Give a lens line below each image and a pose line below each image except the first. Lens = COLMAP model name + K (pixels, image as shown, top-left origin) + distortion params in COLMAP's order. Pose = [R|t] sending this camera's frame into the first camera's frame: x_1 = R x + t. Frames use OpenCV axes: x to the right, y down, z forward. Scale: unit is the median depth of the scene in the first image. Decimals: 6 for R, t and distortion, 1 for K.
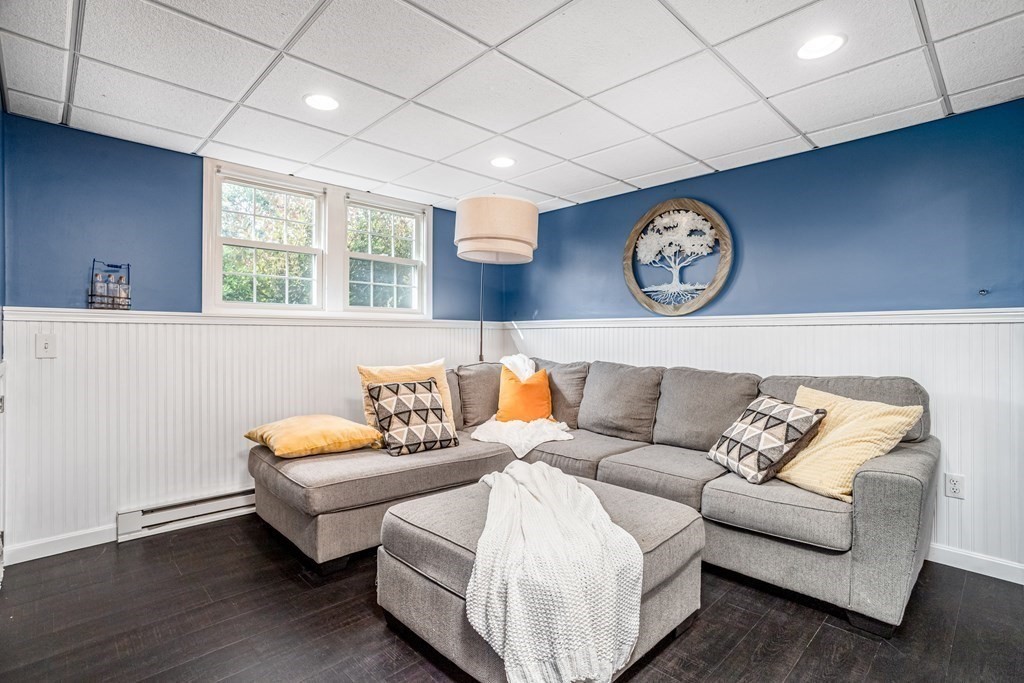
lens RADIAL K [[498.9, 0, 506.9], [0, 498.9, 338.8], [0, 0, 1]] dist [-0.050049, 0.029973]
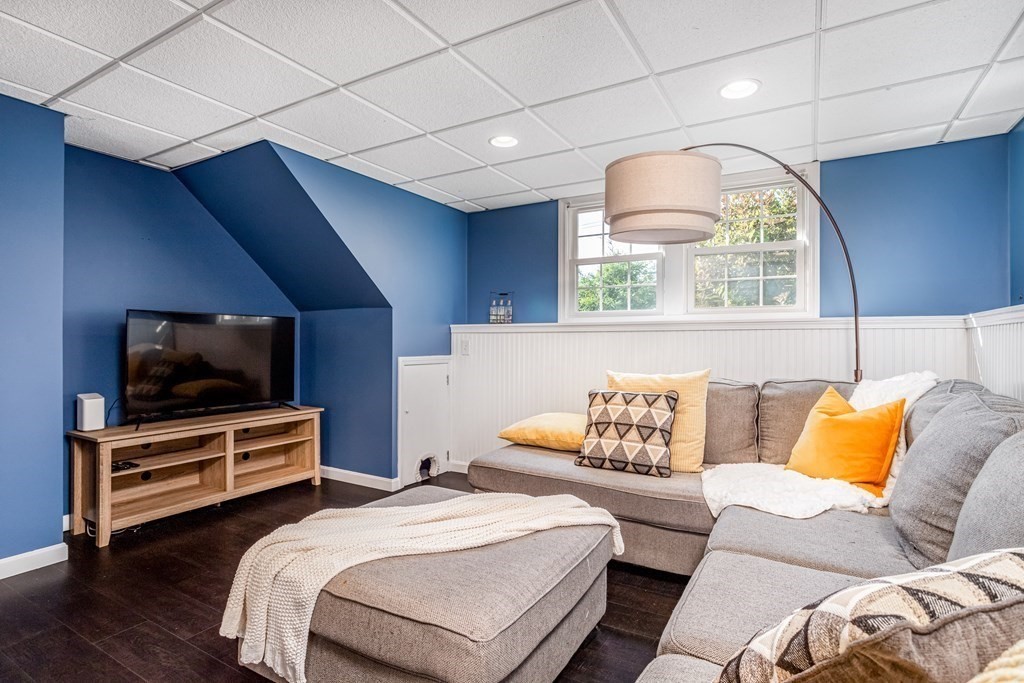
lens RADIAL K [[498.9, 0, 506.9], [0, 498.9, 338.8], [0, 0, 1]] dist [-0.050049, 0.029973]
pose [[0.286612, -0.006123, -0.958027, 0.578732], [-0.004479, 0.999960, -0.007731, -0.001138], [0.958036, 0.006507, 0.286573, 0.513645]]
